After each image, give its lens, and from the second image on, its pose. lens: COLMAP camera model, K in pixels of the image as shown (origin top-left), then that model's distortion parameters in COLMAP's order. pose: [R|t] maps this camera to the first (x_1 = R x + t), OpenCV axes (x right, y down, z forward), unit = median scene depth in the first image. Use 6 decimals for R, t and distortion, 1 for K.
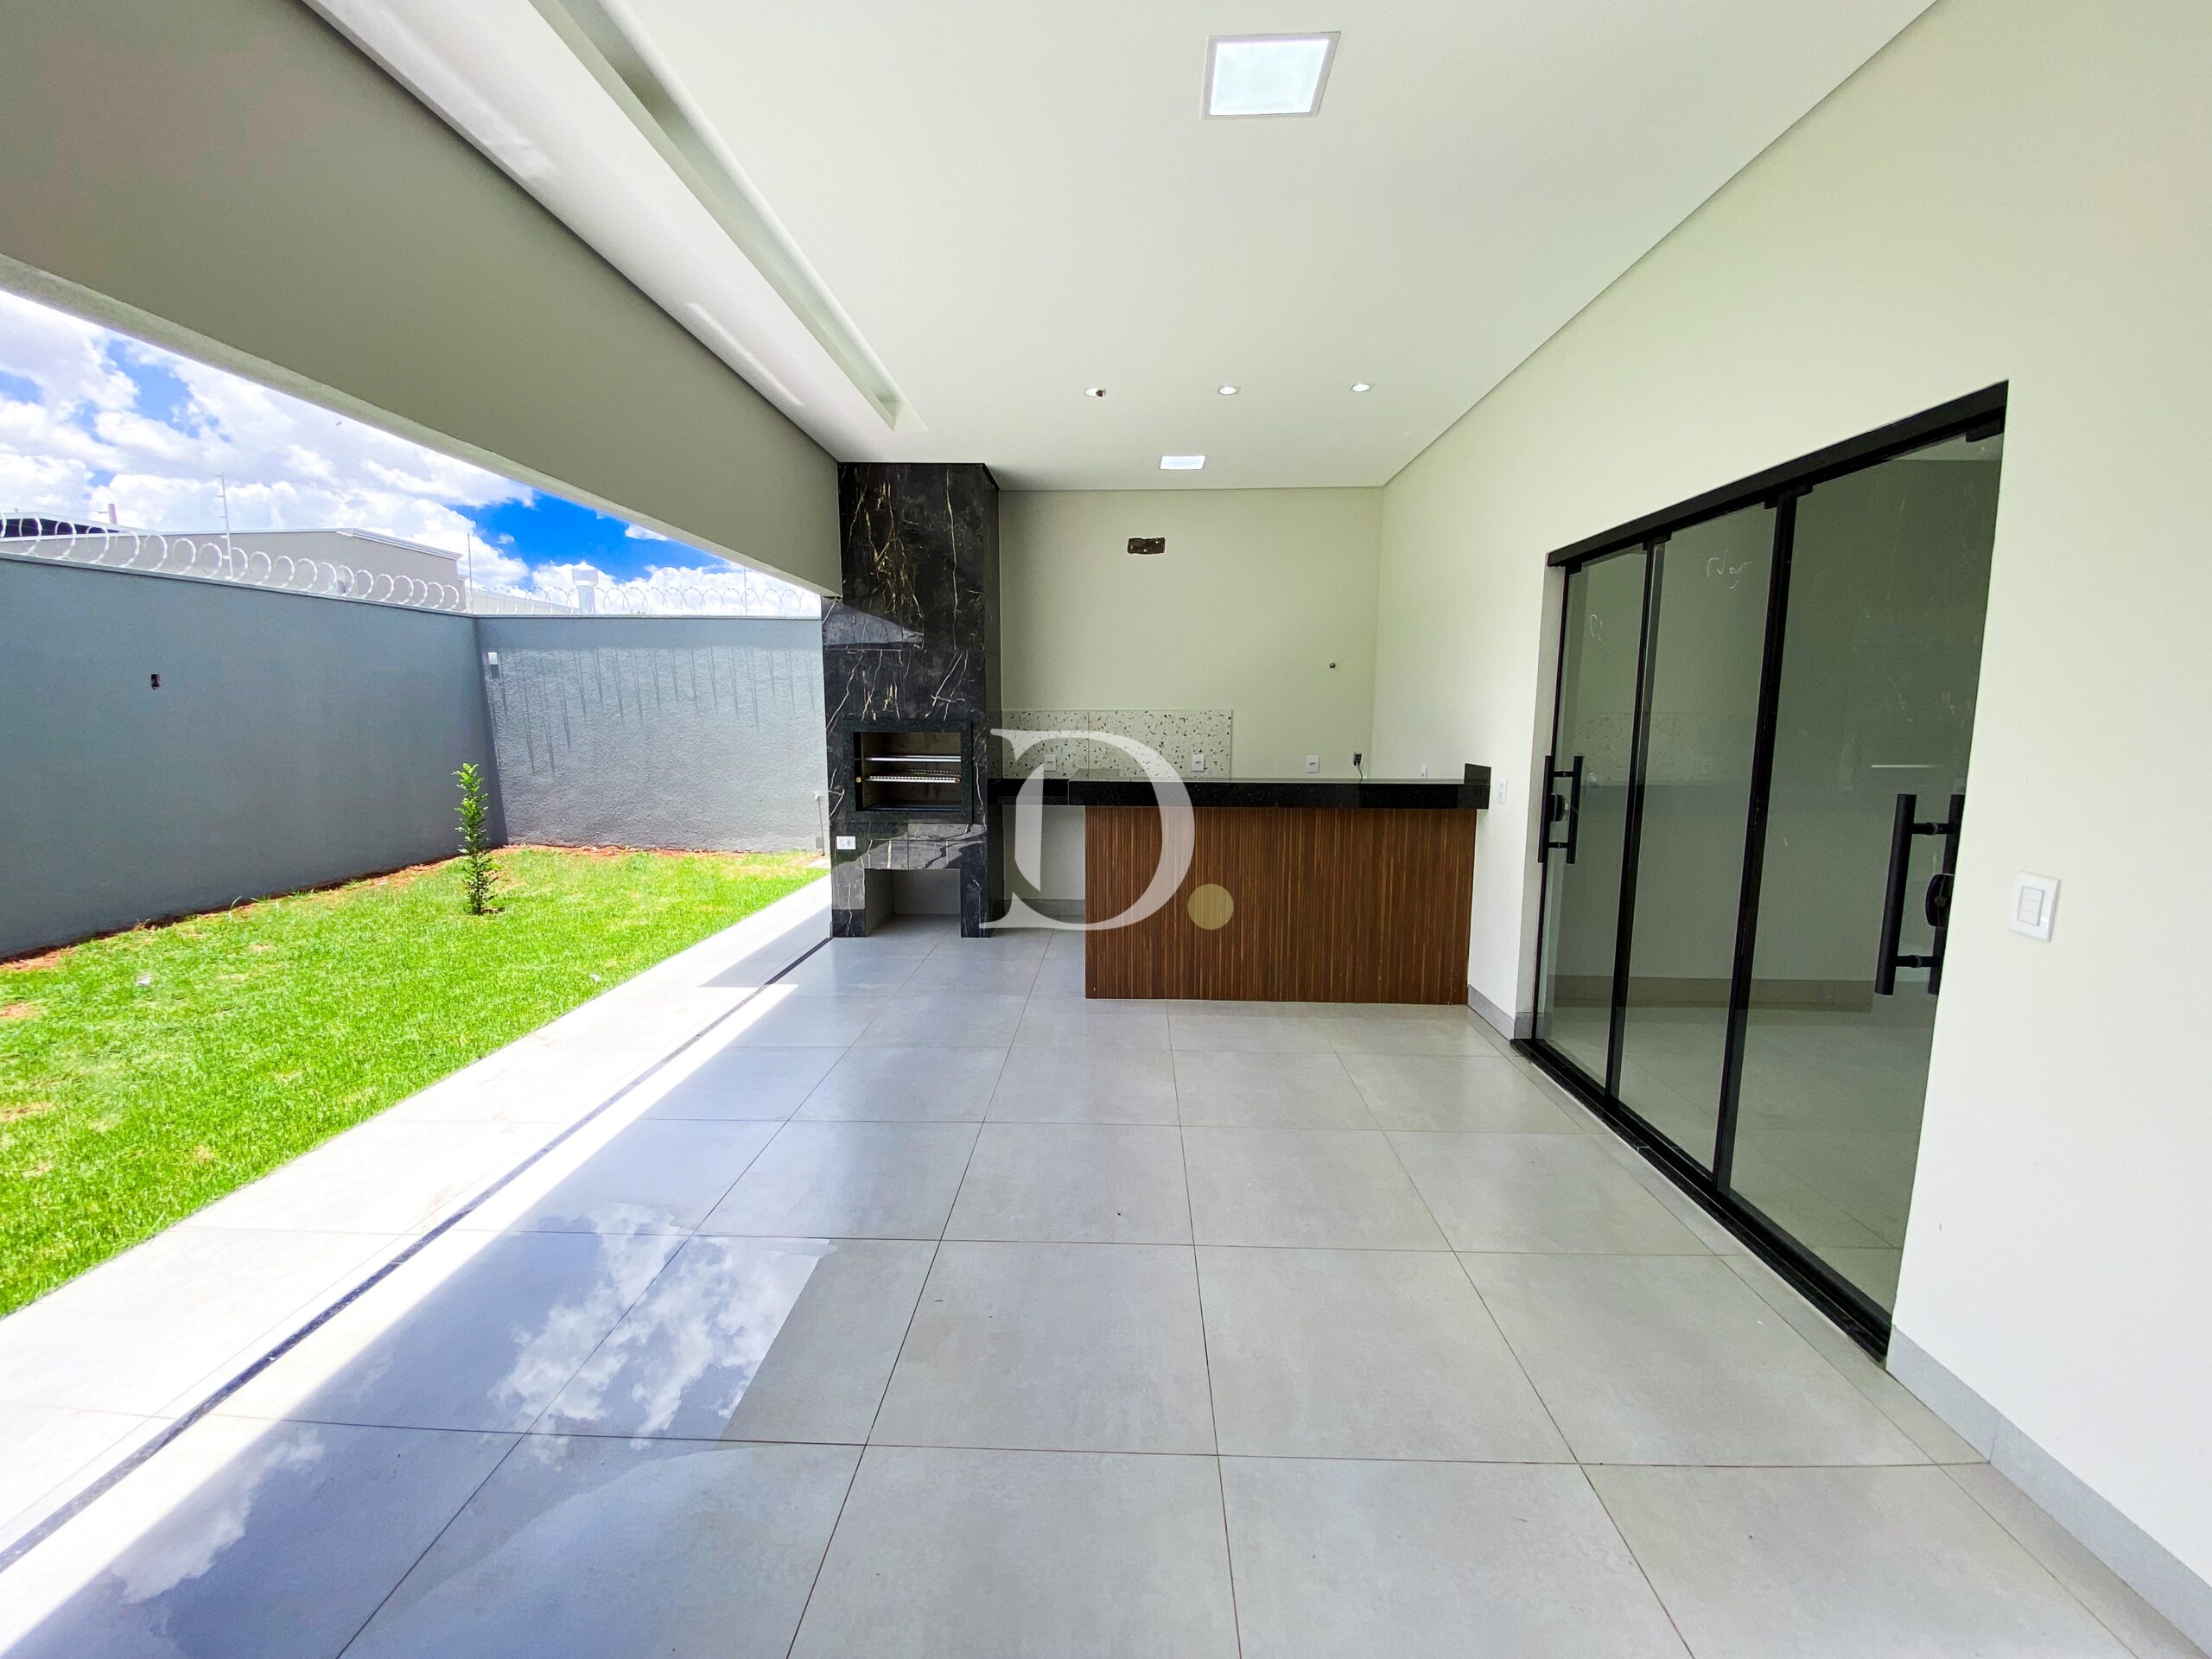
lens RADIAL K [[897.0, 0, 1101.7], [0, 897.0, 827.0], [0, 0, 1]] dist [0.035693, -0.031978]
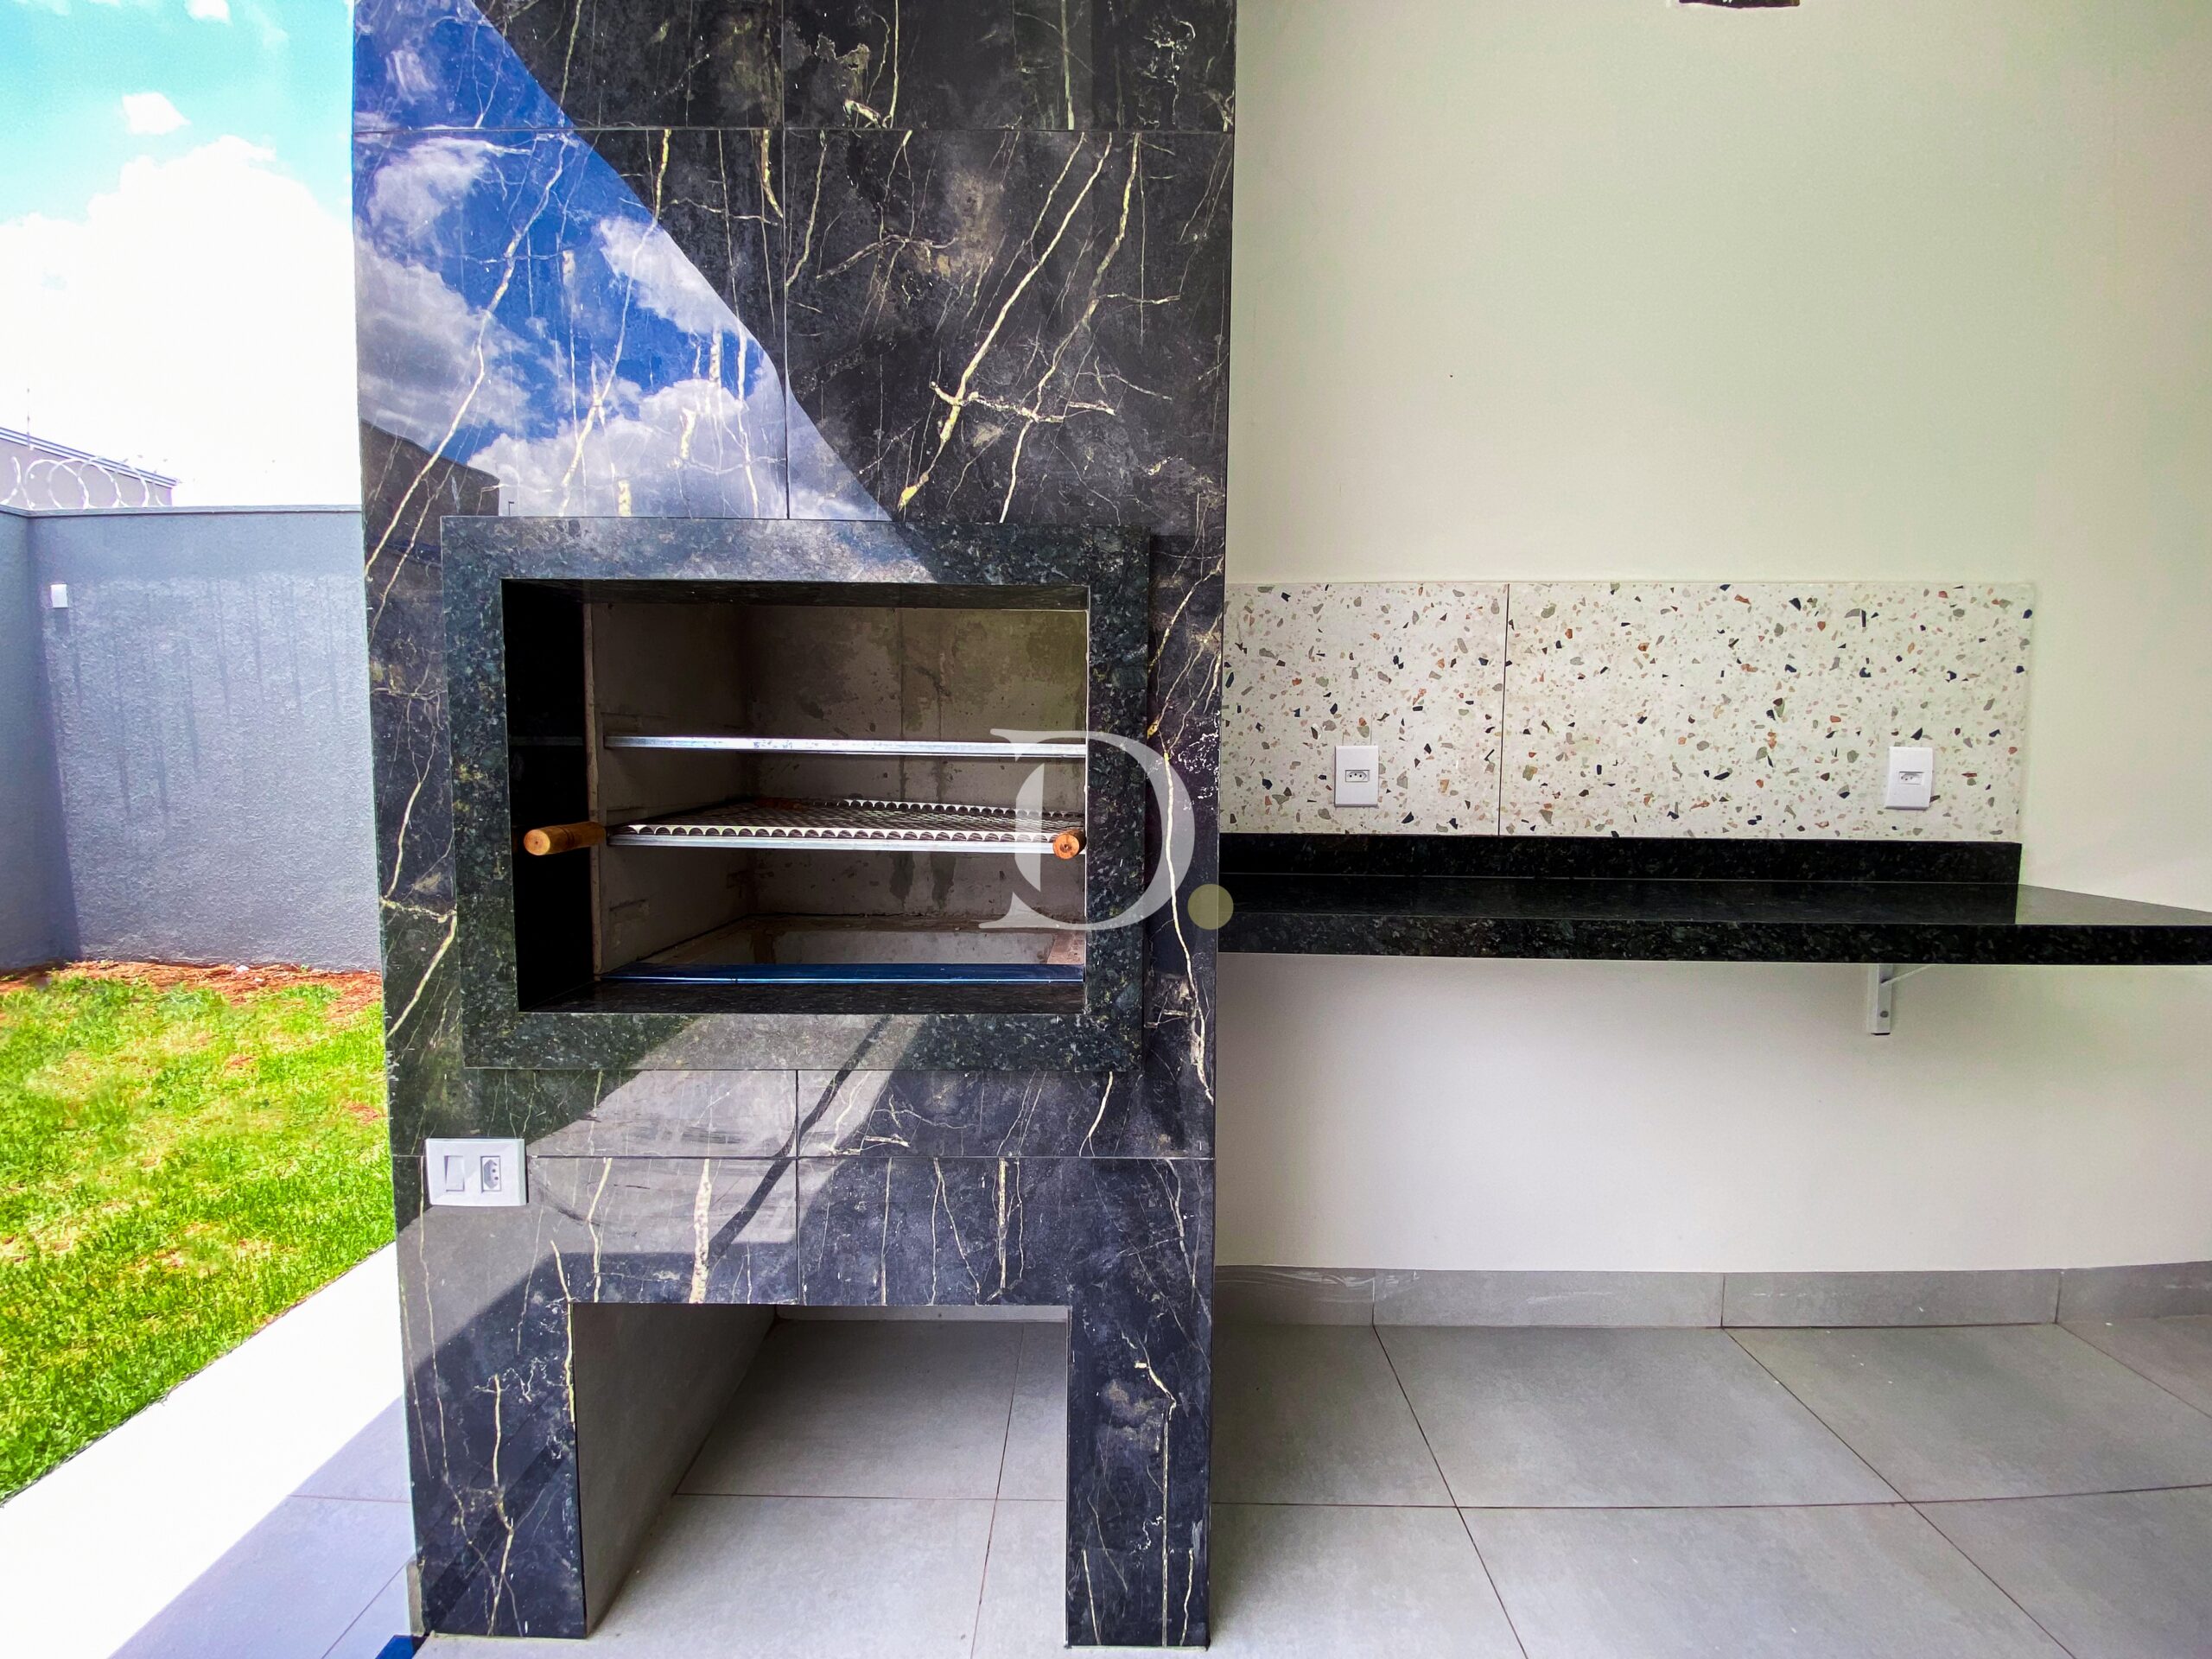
lens RADIAL K [[897.0, 0, 1101.7], [0, 897.0, 827.0], [0, 0, 1]] dist [0.035693, -0.031978]
pose [[0.999688, 0.000957, 0.024960, -0.141257], [0.000445, 0.998426, -0.056088, -0.040362], [-0.024974, 0.056081, 0.998114, 0.723594]]
